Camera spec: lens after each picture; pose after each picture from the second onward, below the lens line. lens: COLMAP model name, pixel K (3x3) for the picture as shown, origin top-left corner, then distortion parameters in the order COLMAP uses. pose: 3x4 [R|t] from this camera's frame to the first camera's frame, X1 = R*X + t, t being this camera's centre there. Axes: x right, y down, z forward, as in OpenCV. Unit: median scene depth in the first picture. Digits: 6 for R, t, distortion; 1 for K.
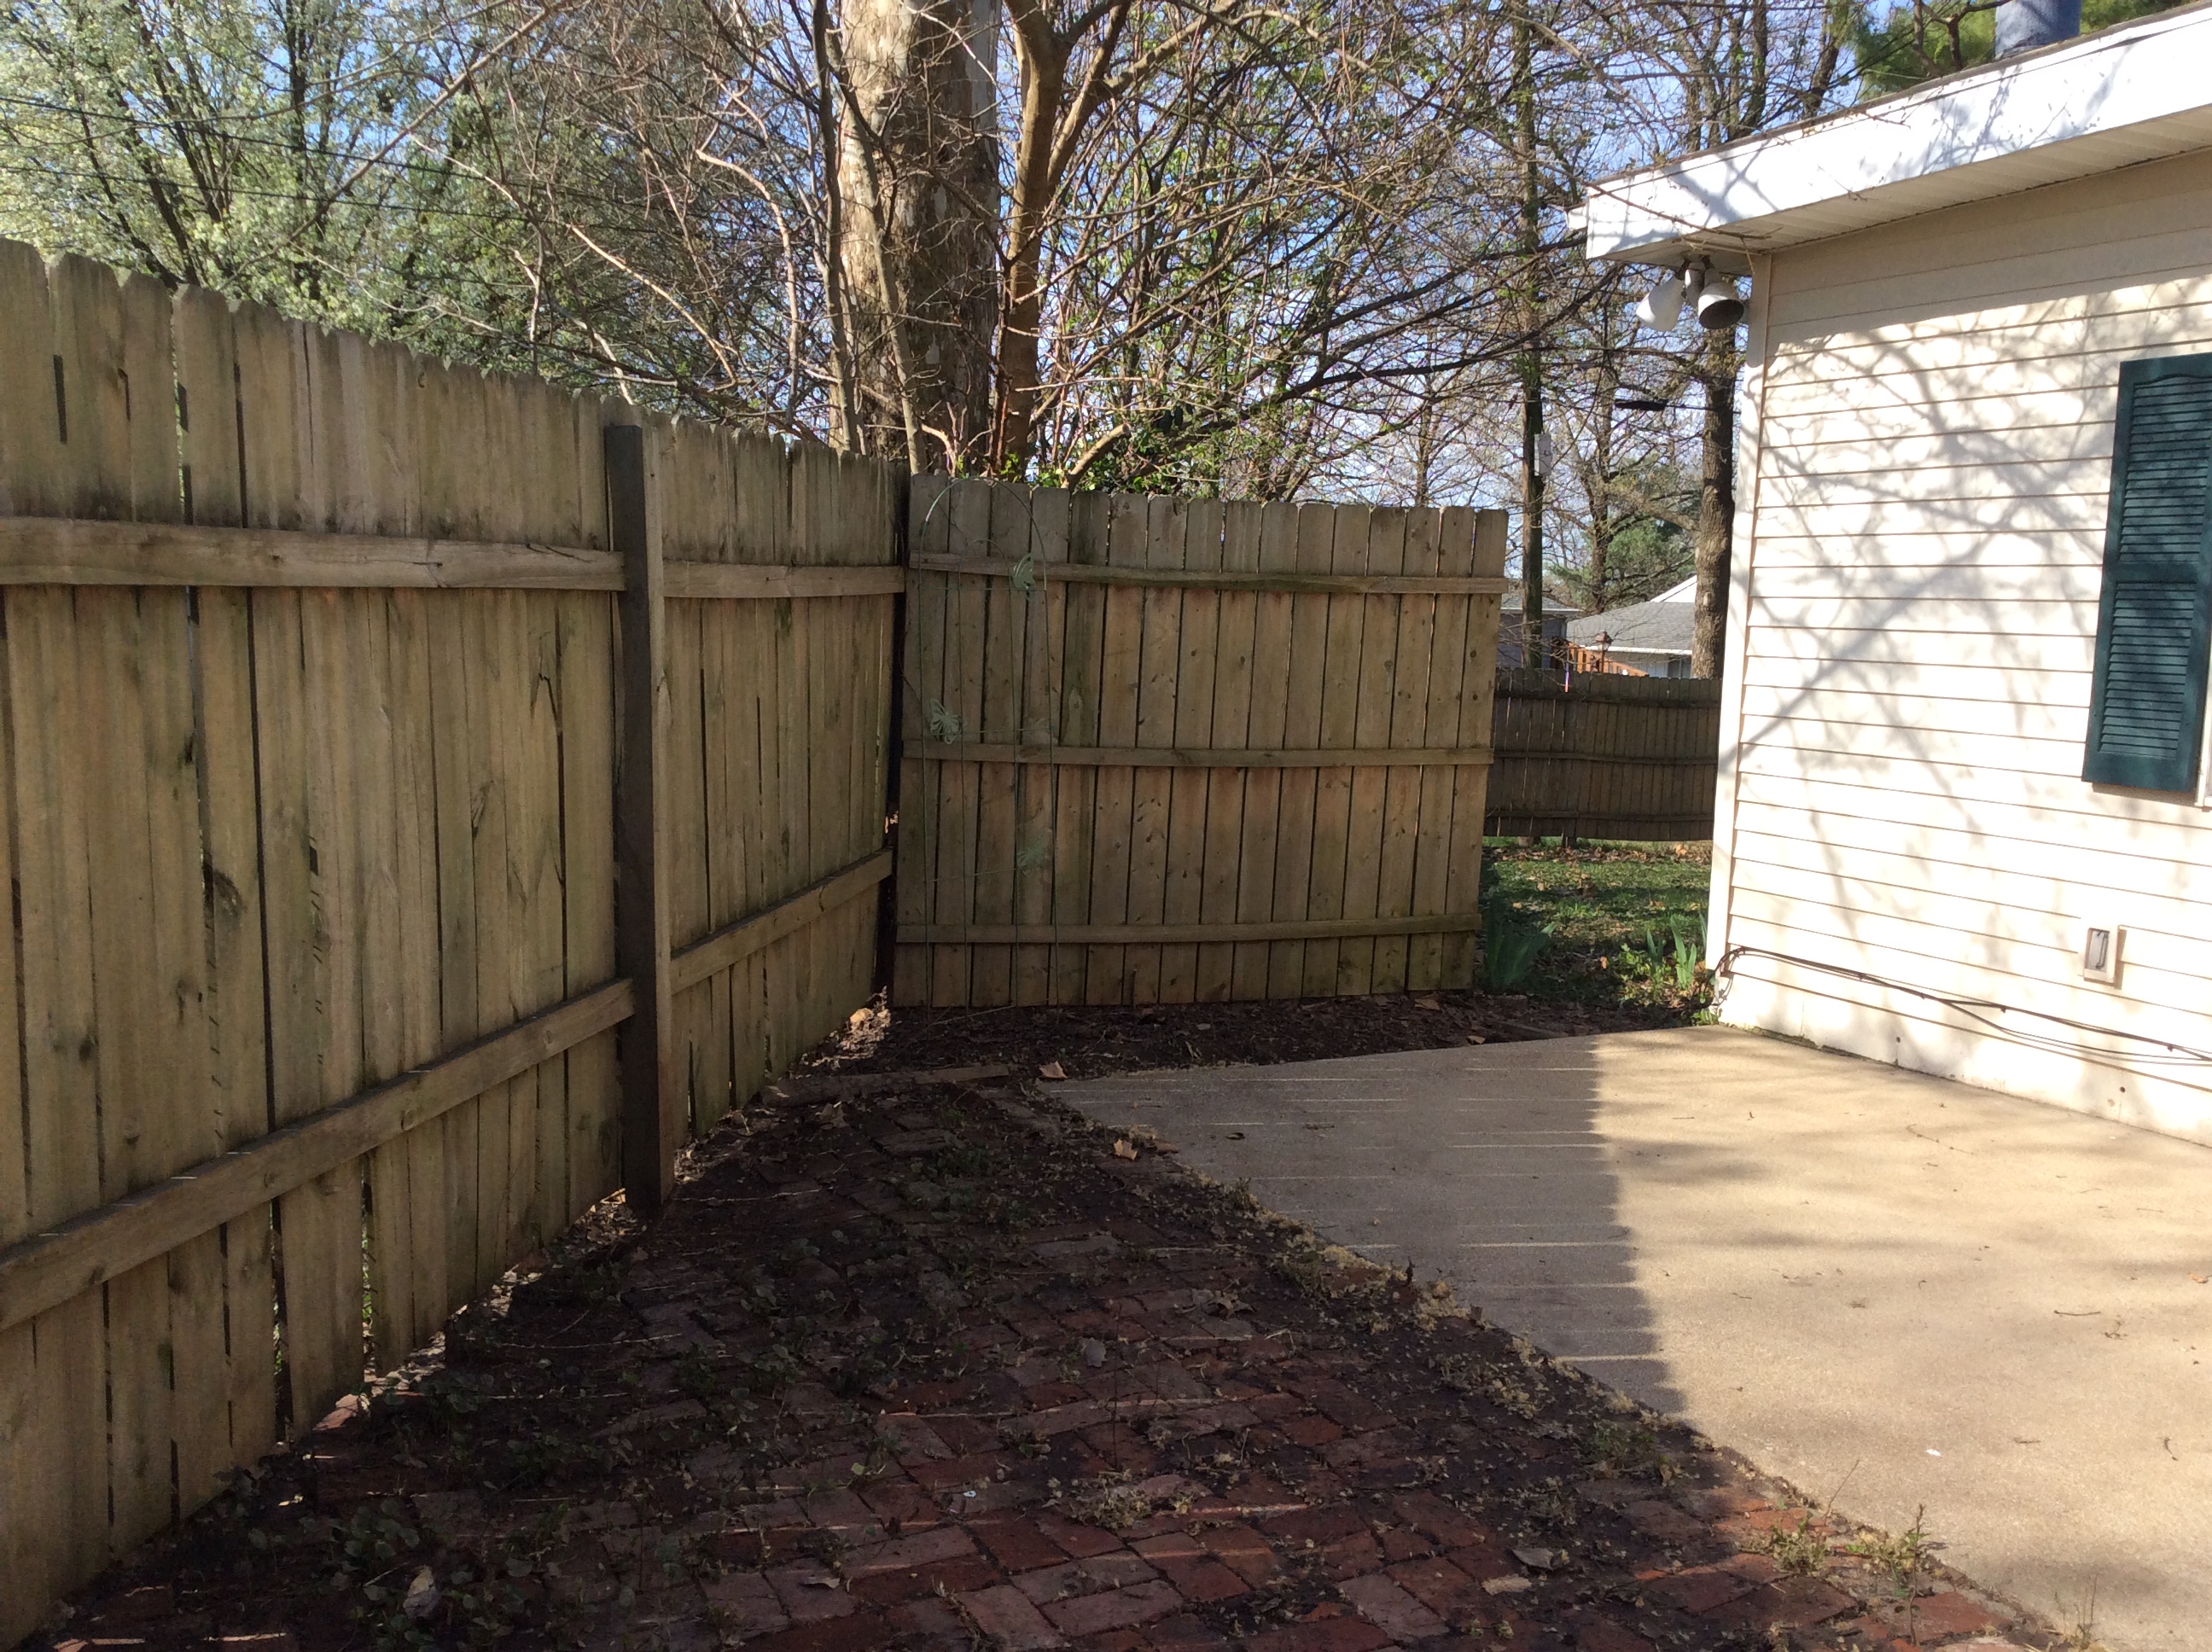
lens RADIAL K [[1984.6, 0, 1059.4], [0, 1984.6, 818.1], [0, 0, 1]] dist [0.079100, -0.125992]
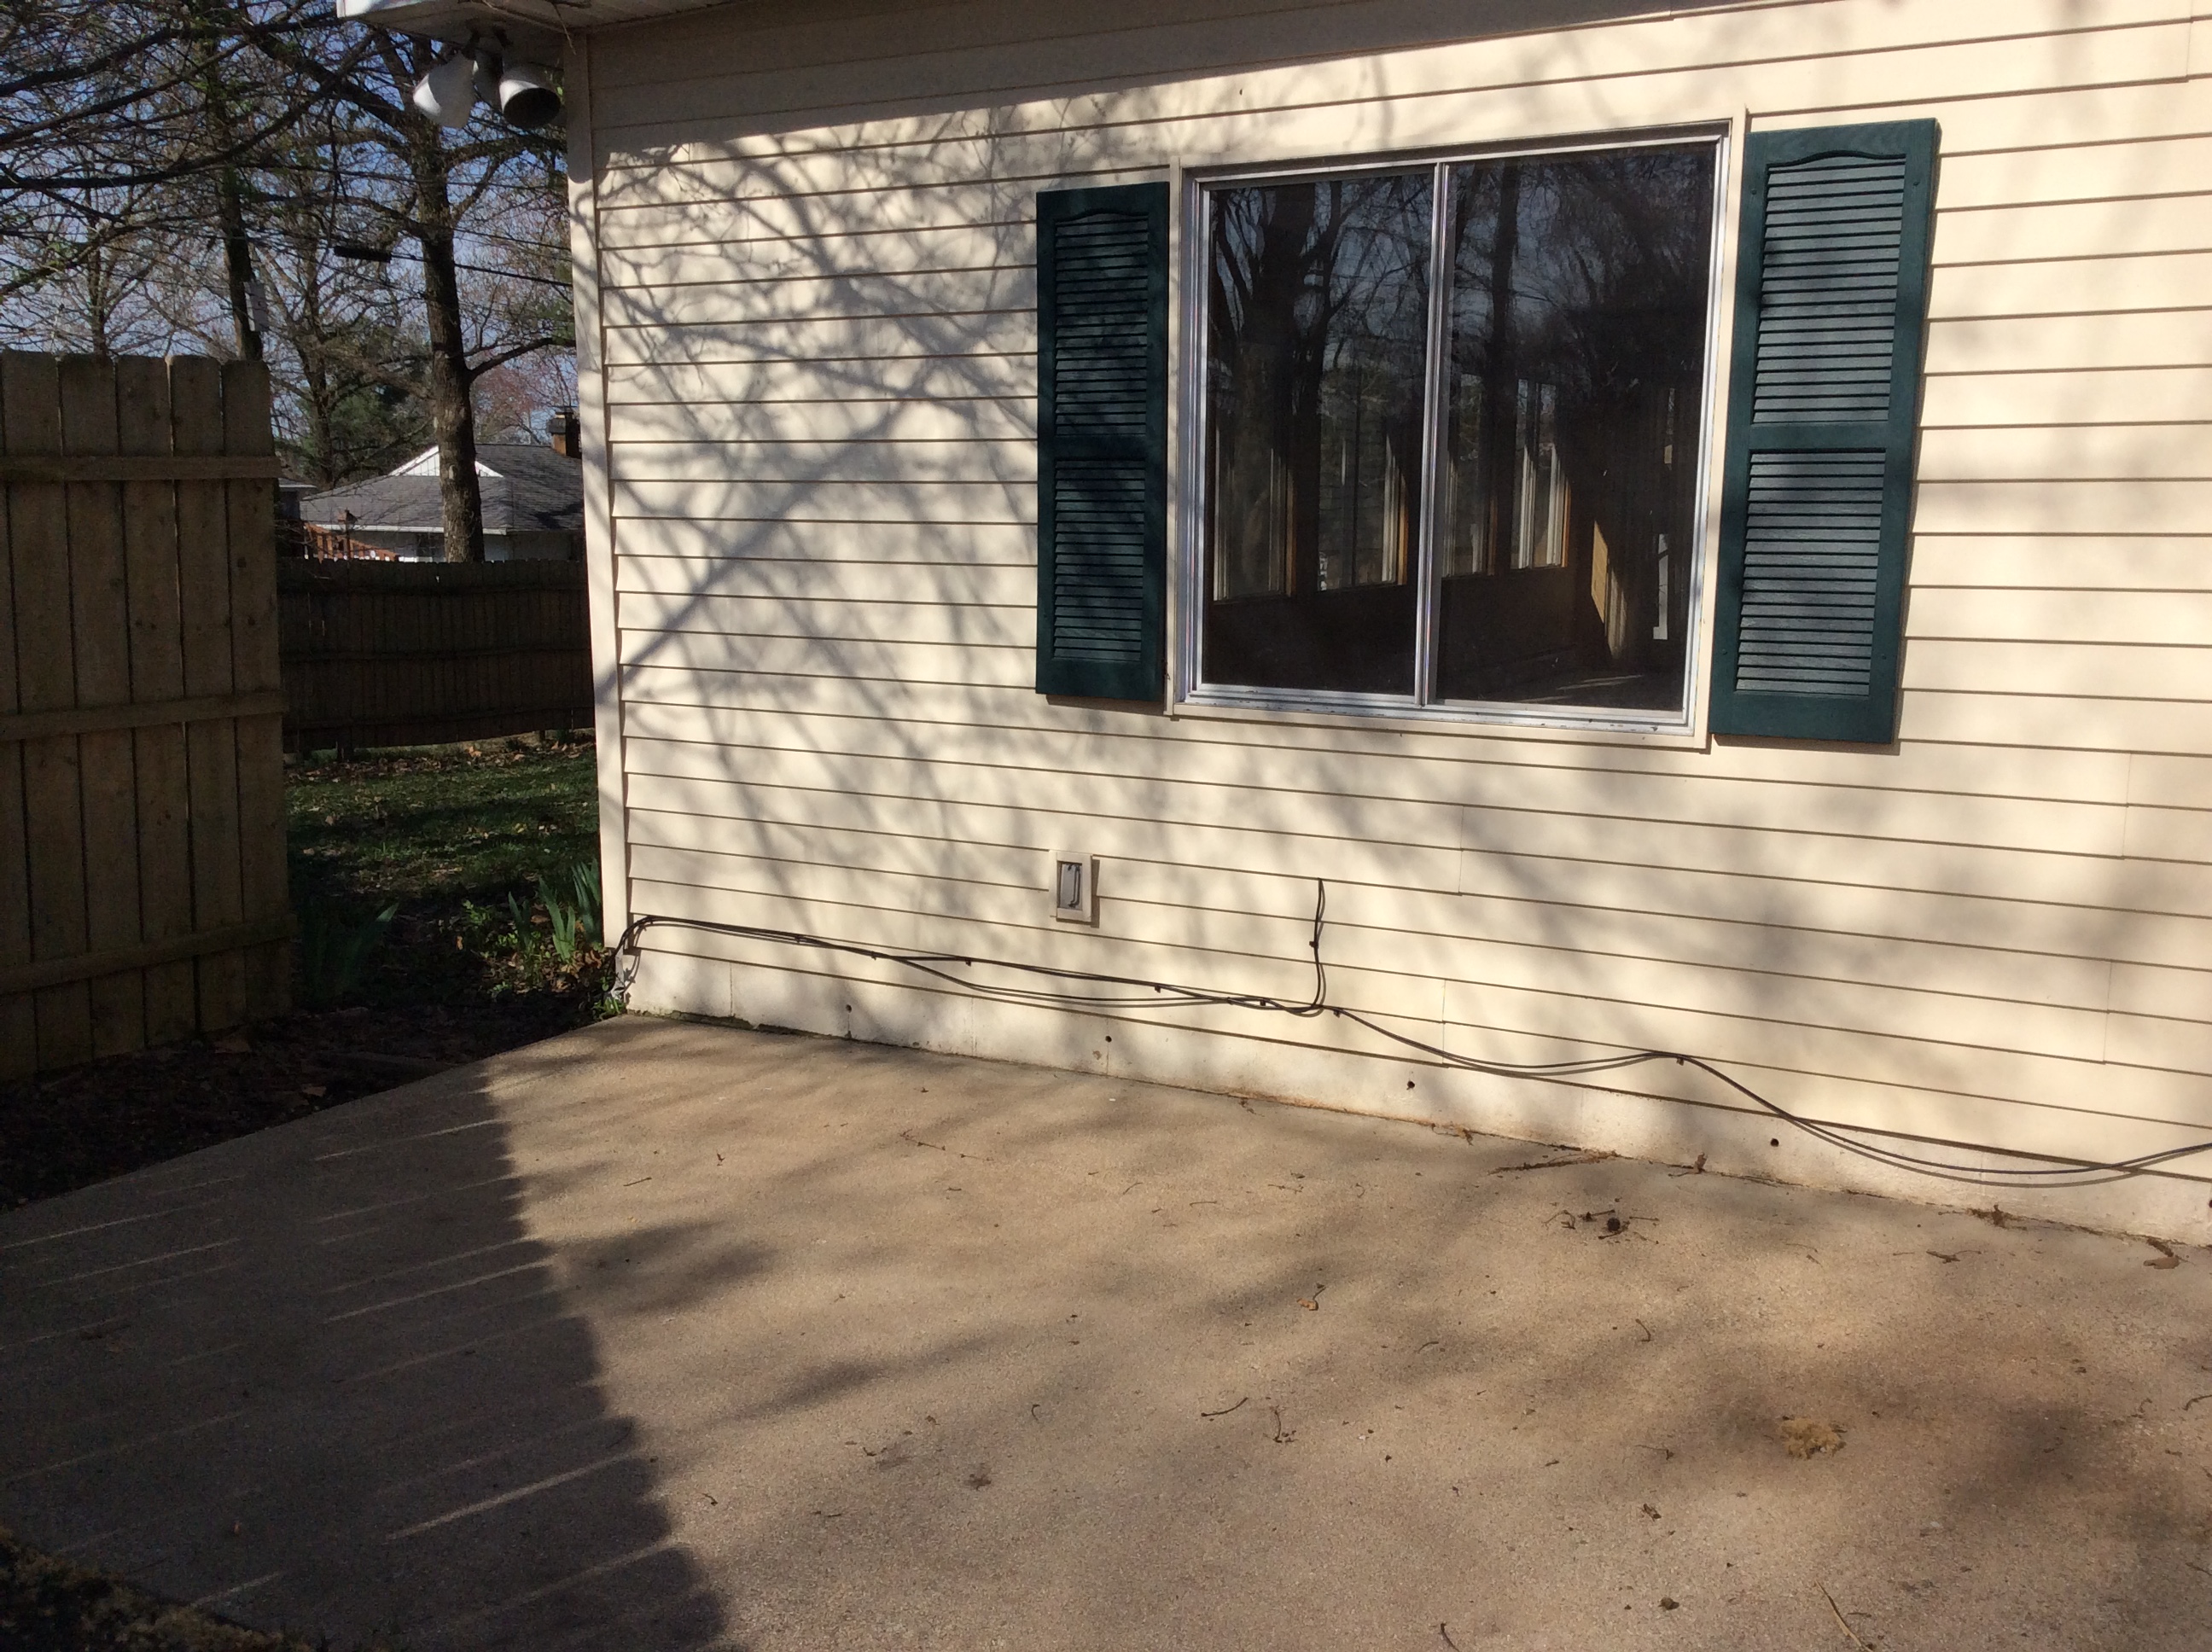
lens RADIAL K [[1984.6, 0, 1133.8], [0, 1984.6, 823.3], [0, 0, 1]] dist [0.079100, -0.125992]
pose [[0.799954, -0.123740, 0.587164, 0.032957], [0.084991, 0.992007, 0.093265, -0.035119], [-0.594012, -0.024704, 0.804077, 0.261157]]
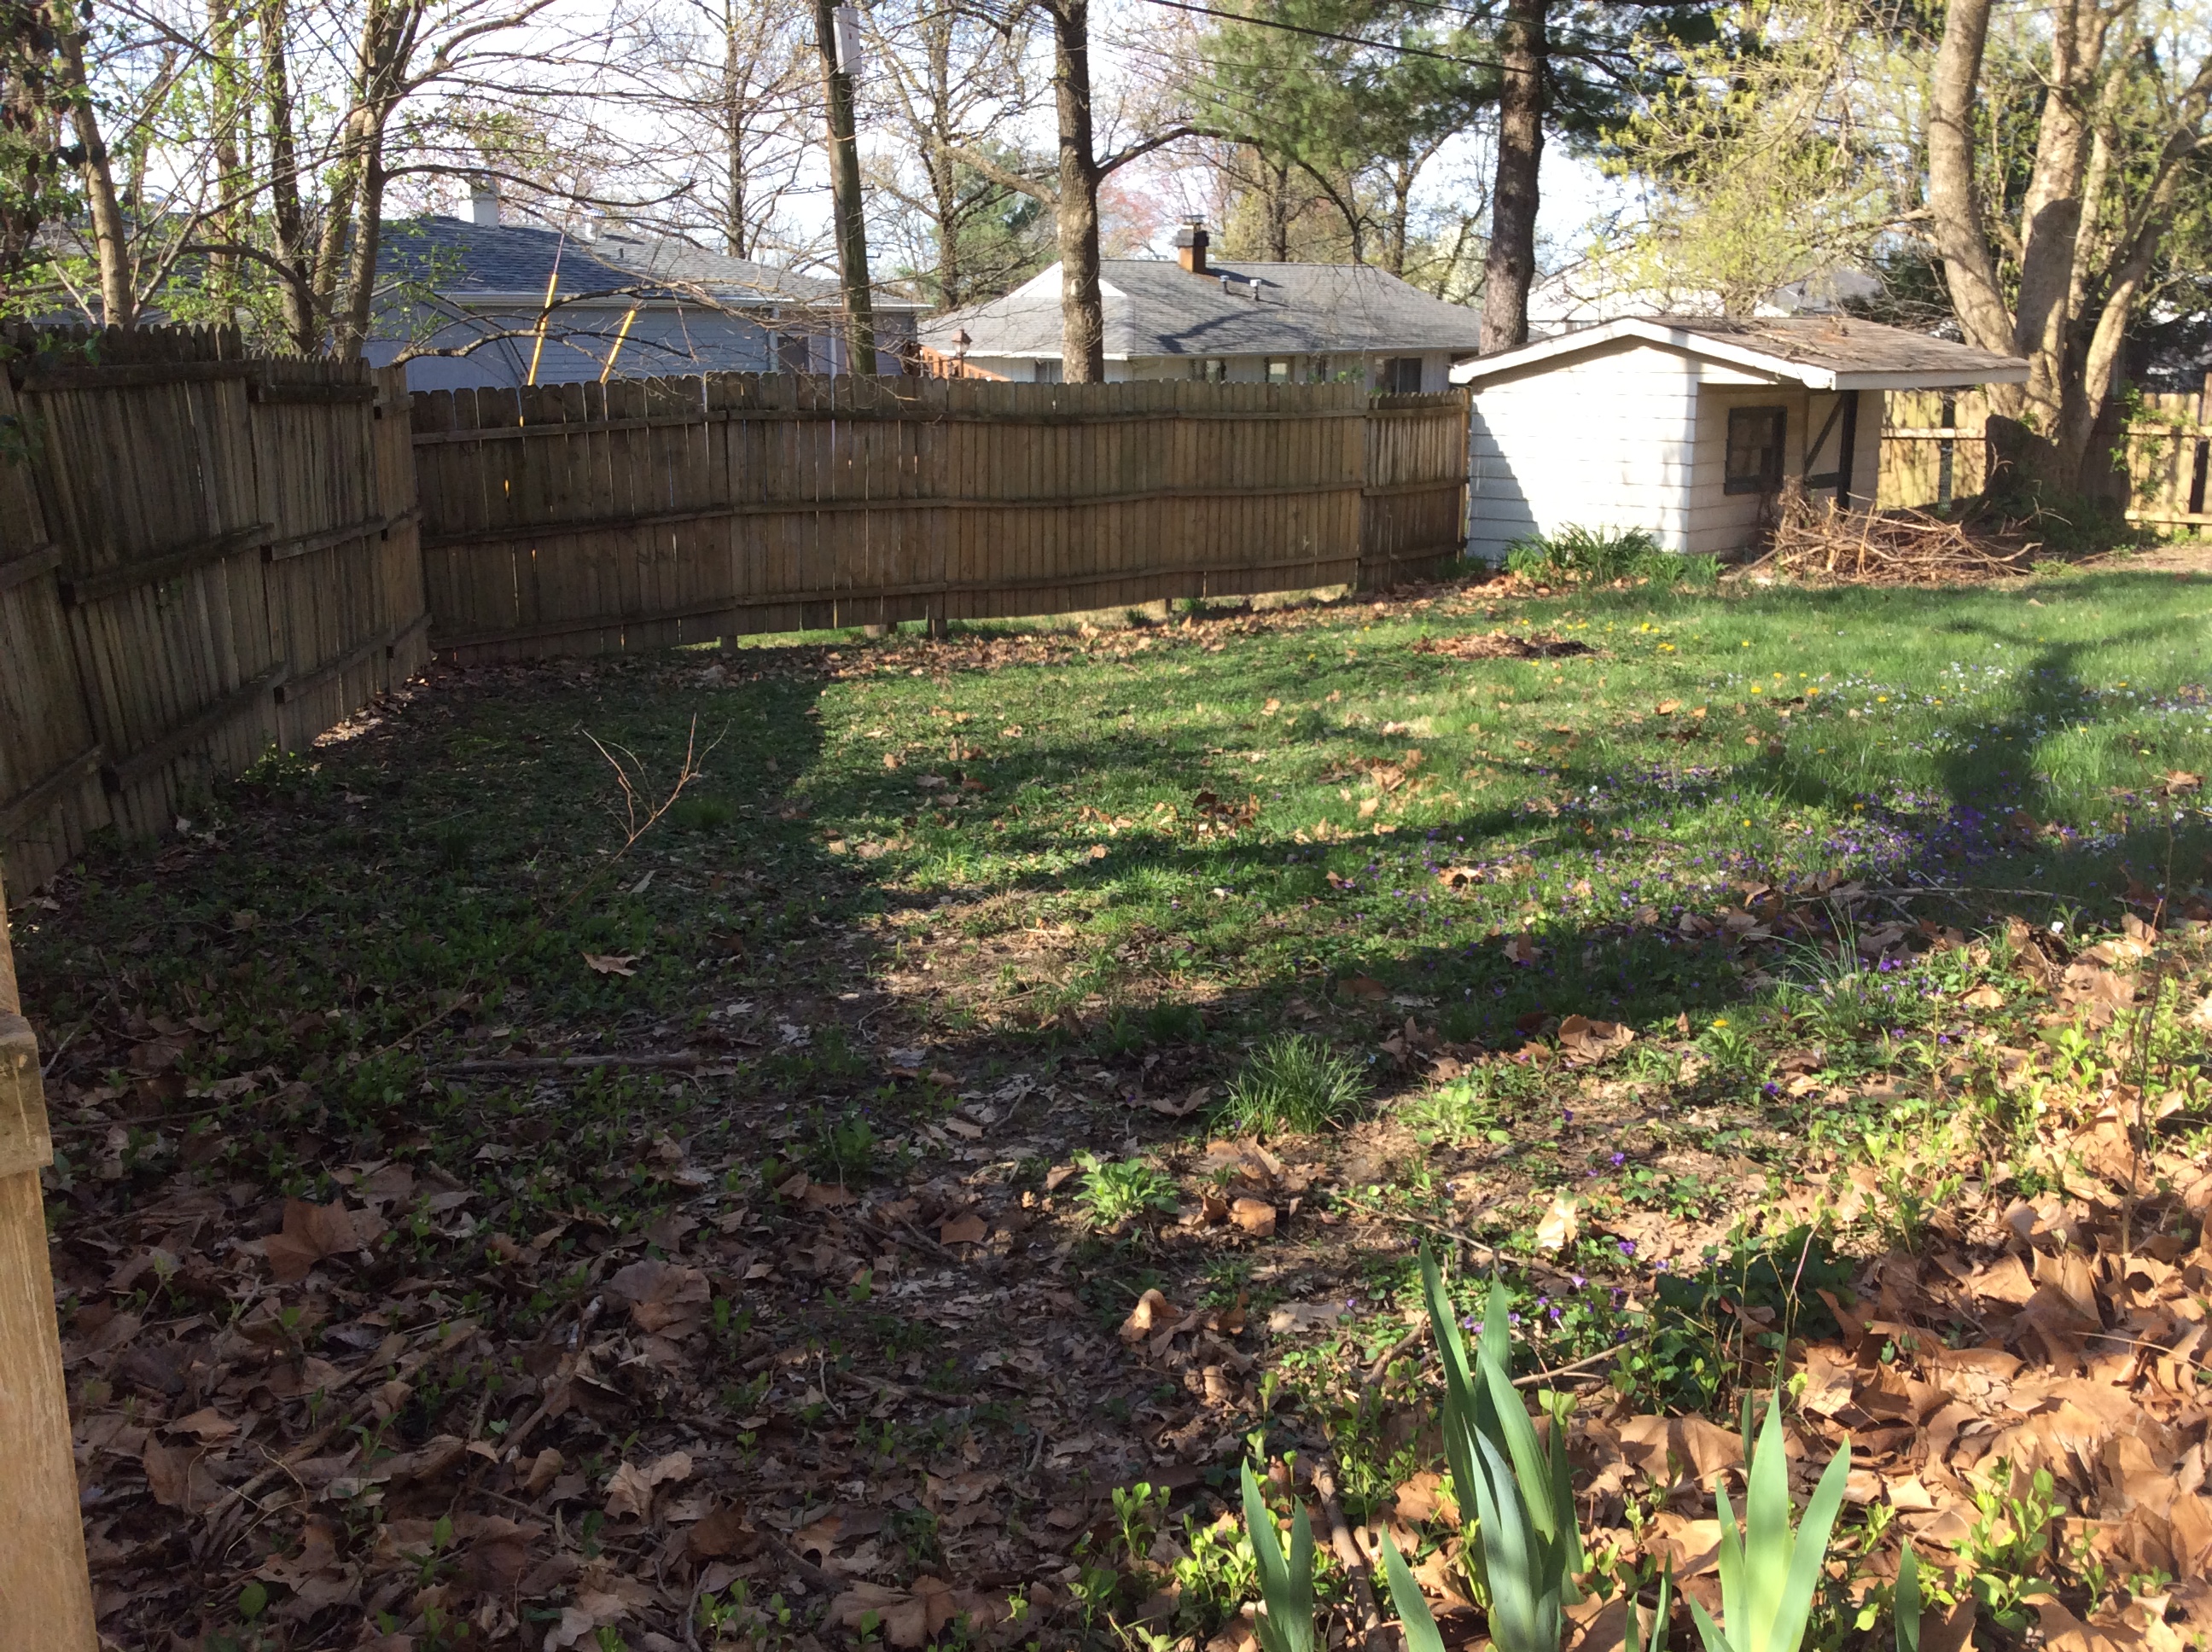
lens RADIAL K [[1984.6, 0, 1098.4], [0, 1984.6, 820.1], [0, 0, 1]] dist [0.079100, -0.125992]
pose [[0.944604, -0.111803, 0.308582, 0.287344], [0.068550, 0.986663, 0.147639, -0.068611], [-0.320973, -0.118307, 0.939670, 1.058454]]
